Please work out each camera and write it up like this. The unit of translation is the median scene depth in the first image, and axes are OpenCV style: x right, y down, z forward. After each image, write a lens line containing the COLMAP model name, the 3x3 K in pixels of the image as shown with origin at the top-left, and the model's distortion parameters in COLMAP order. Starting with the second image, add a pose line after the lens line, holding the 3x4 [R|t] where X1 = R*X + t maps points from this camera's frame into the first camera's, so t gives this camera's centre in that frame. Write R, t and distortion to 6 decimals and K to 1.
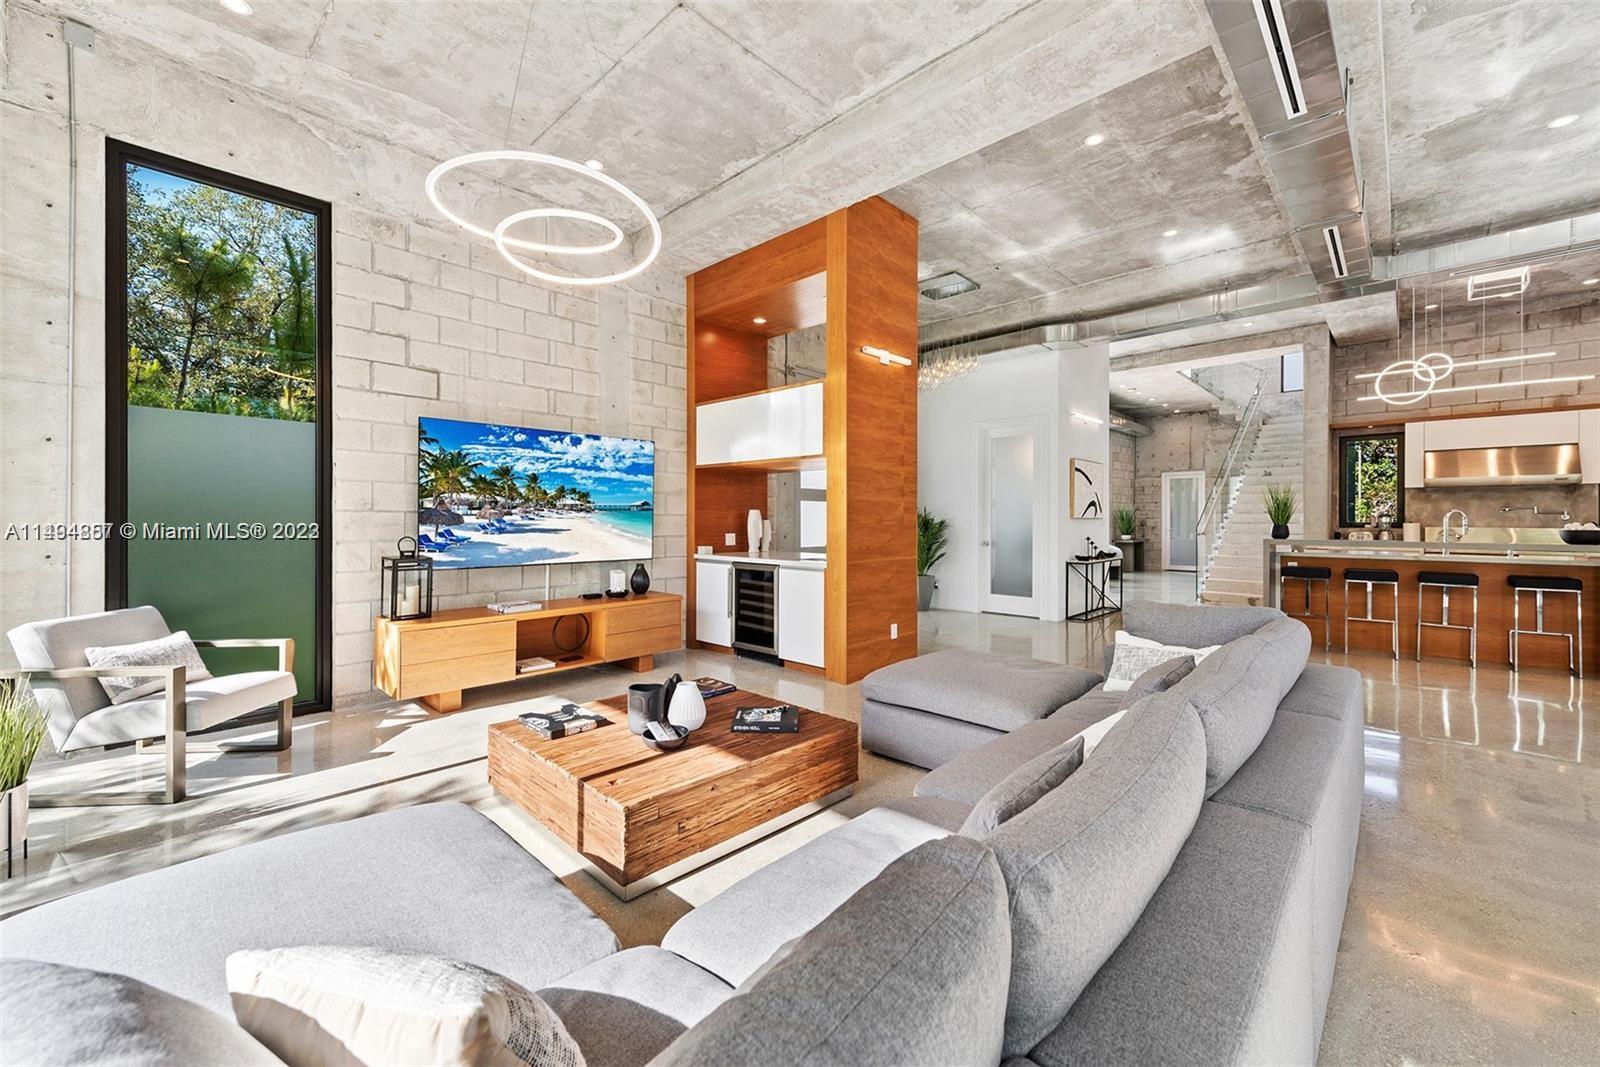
lens RADIAL K [[634.9, 0, 801.6], [0, 634.9, 526.6], [0, 0, 1]] dist [0.008066, -0.000609]
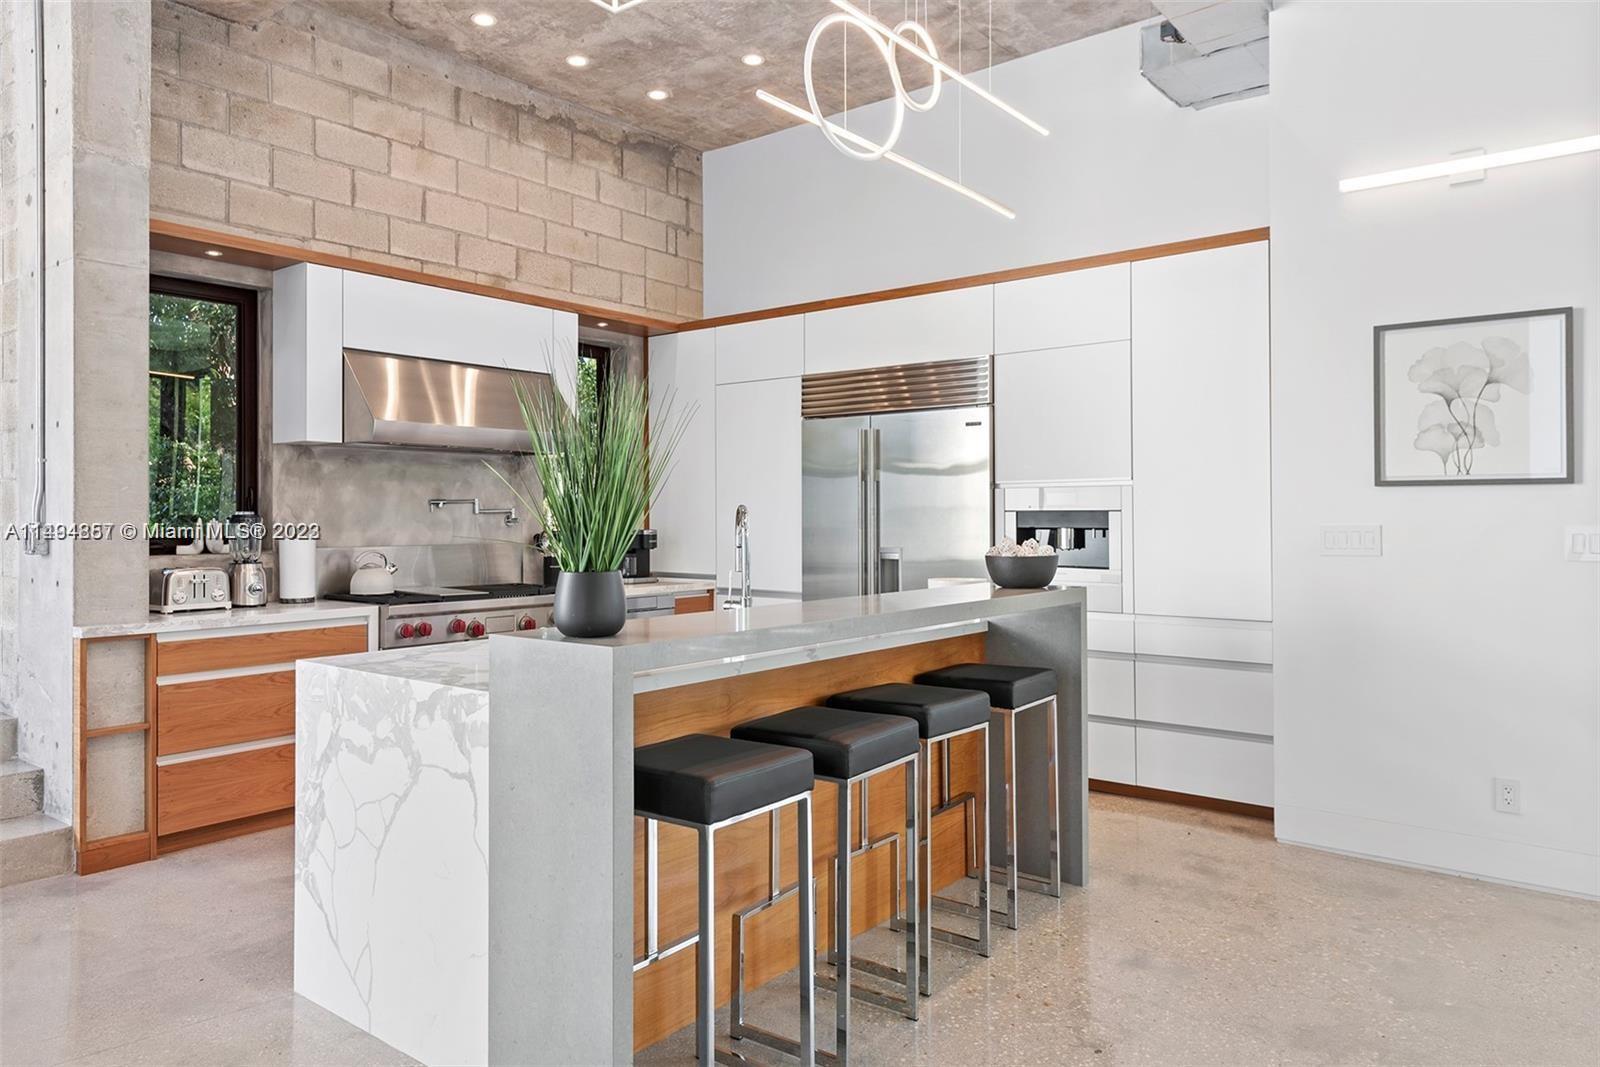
lens RADIAL K [[1061.8, 0, 813.8], [0, 1061.8, 510.5], [0, 0, 1]] dist [-0.004535, -0.000224]
pose [[-0.094628, 0.000602, 0.995513, 0.319237], [0.006944, 0.999976, 0.000055, -0.019898], [-0.995488, 0.006918, -0.094630, 0.770659]]
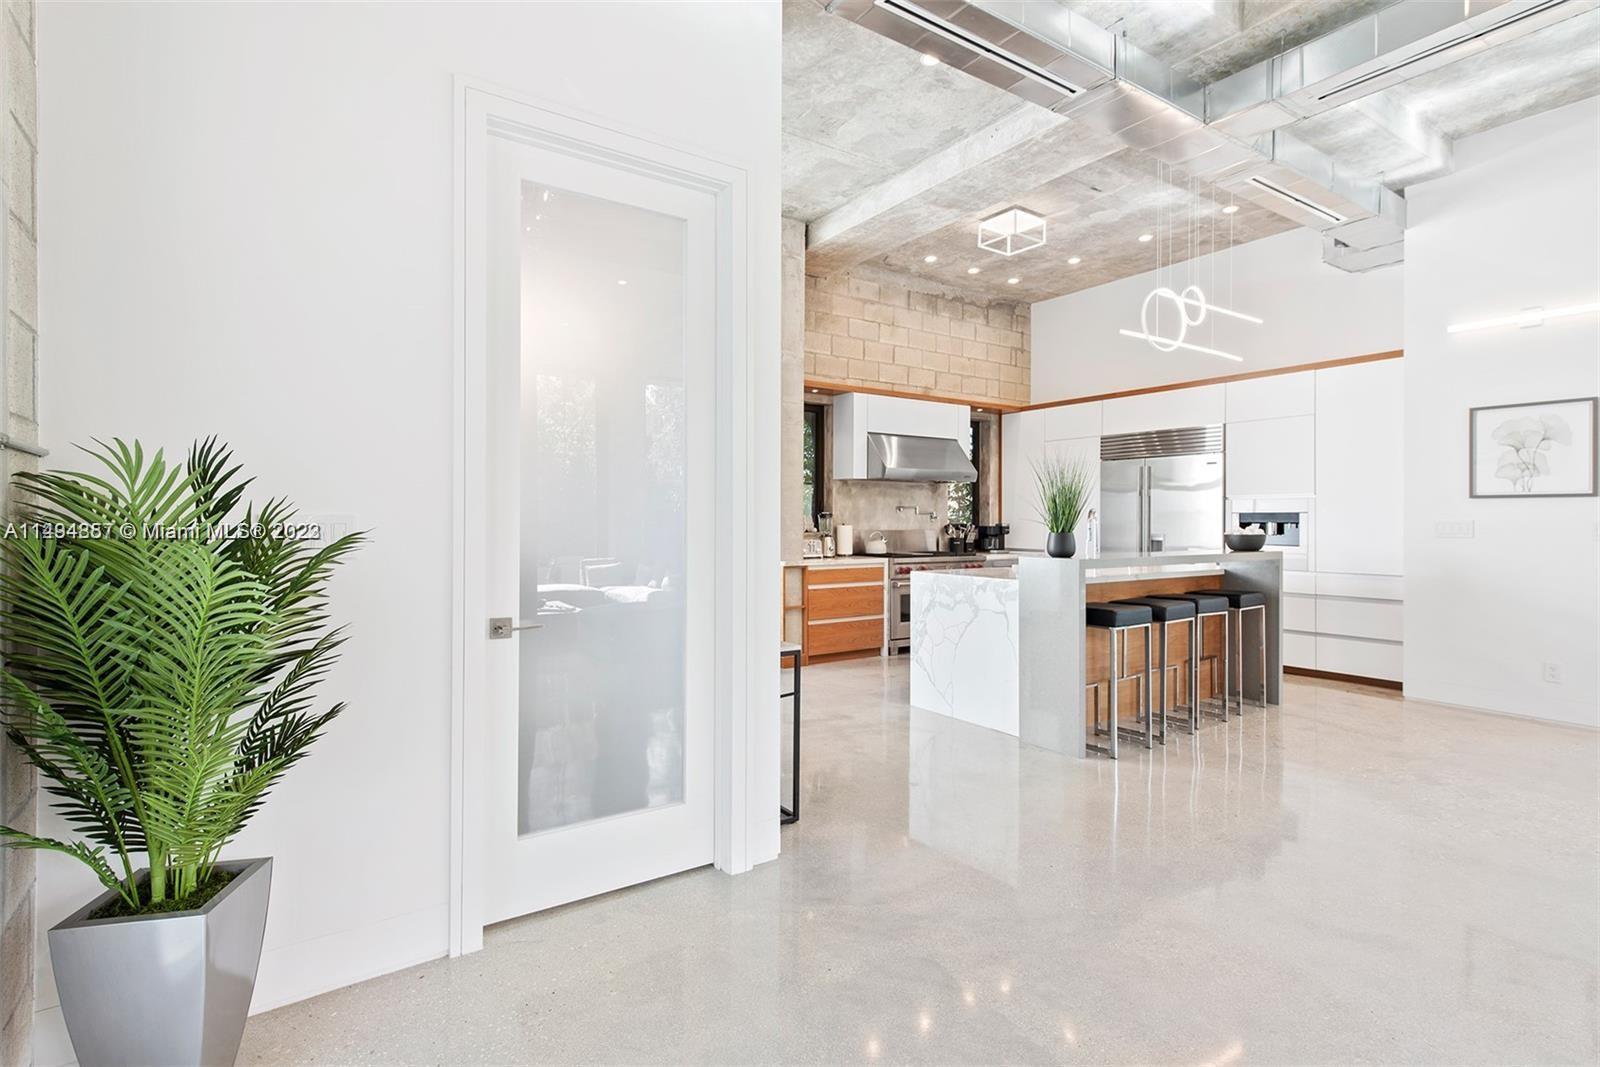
lens RADIAL K [[776.3, 0, 793.0], [0, 776.3, 521.4], [0, 0, 1]] dist [-0.000425, -0.002999]
pose [[0.225338, -0.005338, 0.974266, 0.040384], [0.002857, 0.999984, 0.004818, -0.015054], [-0.974277, 0.001698, 0.225350, 0.862971]]
